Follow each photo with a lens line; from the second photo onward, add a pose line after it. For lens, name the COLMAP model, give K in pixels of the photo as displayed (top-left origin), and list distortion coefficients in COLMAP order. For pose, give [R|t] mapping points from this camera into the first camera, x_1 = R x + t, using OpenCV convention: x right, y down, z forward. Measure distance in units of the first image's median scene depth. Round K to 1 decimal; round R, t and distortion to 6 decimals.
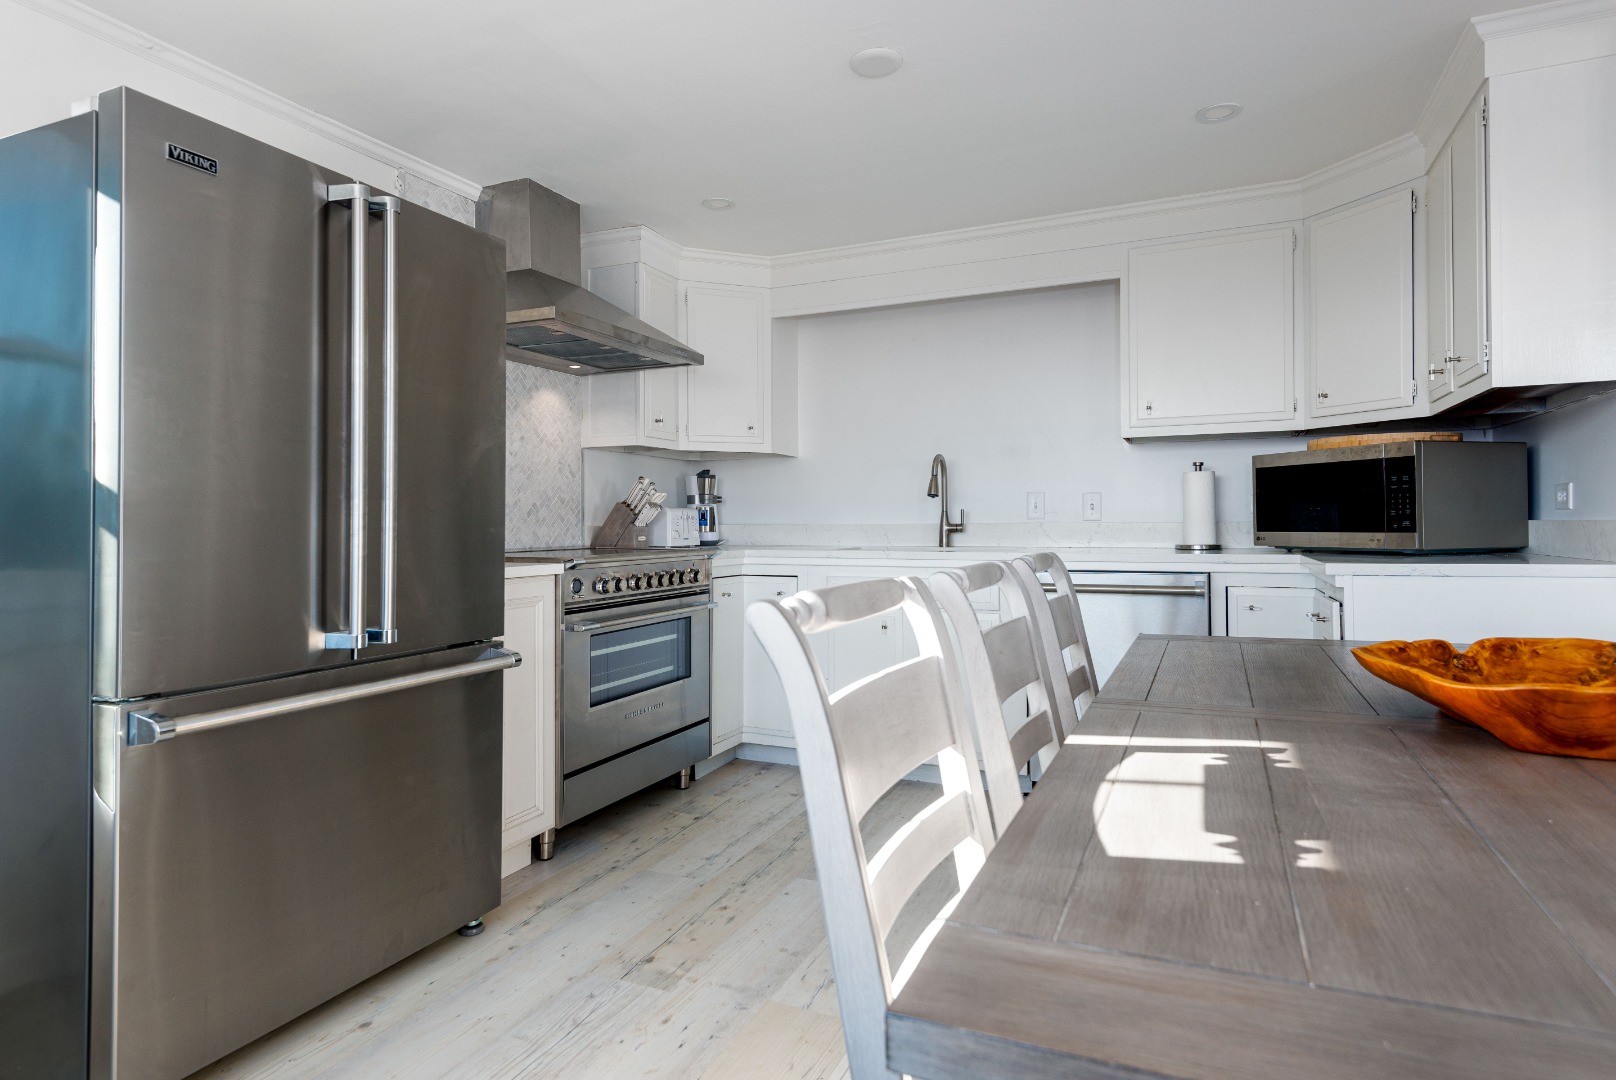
lens RADIAL K [[911.3, 0, 796.9], [0, 911.3, 526.1], [0, 0, 1]] dist [0.037364, -0.007517]
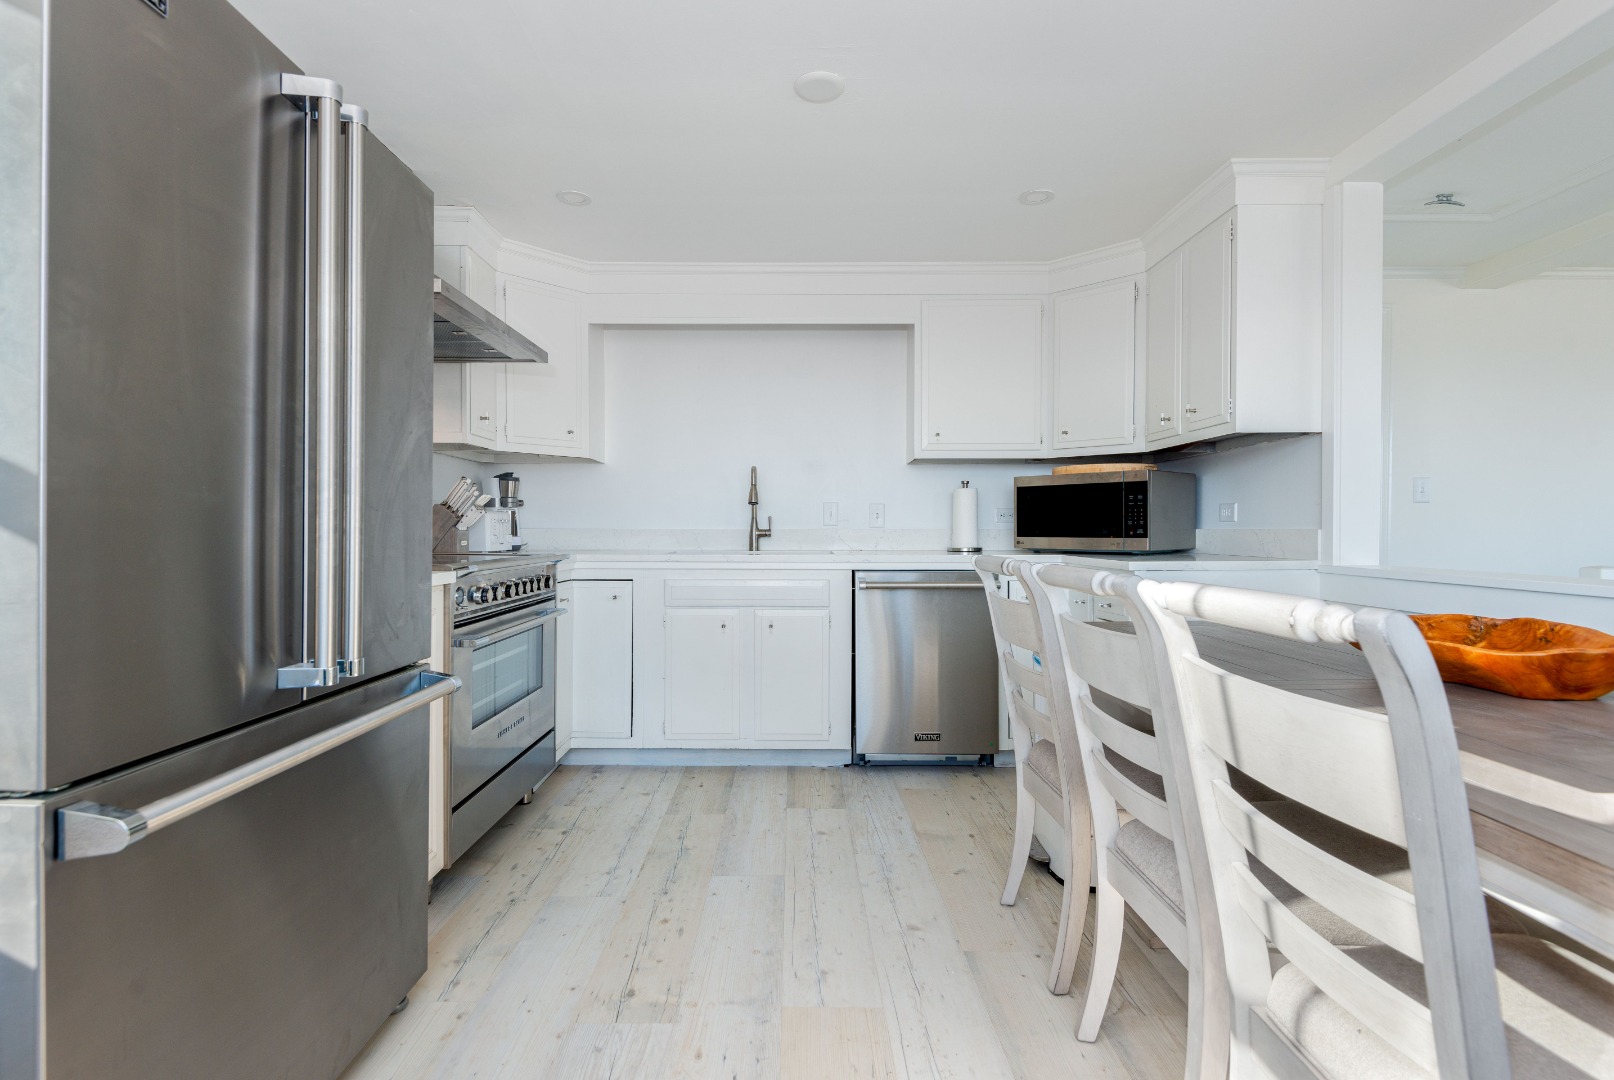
lens RADIAL K [[799.7, 0, 814.3], [0, 799.7, 541.7], [0, 0, 1]] dist [0.022663, -0.002437]
pose [[0.910625, 0.000341, 0.413233, -0.218716], [-0.004969, 0.999936, 0.010125, 0.002616], [-0.413203, -0.011274, 0.910569, 0.121509]]
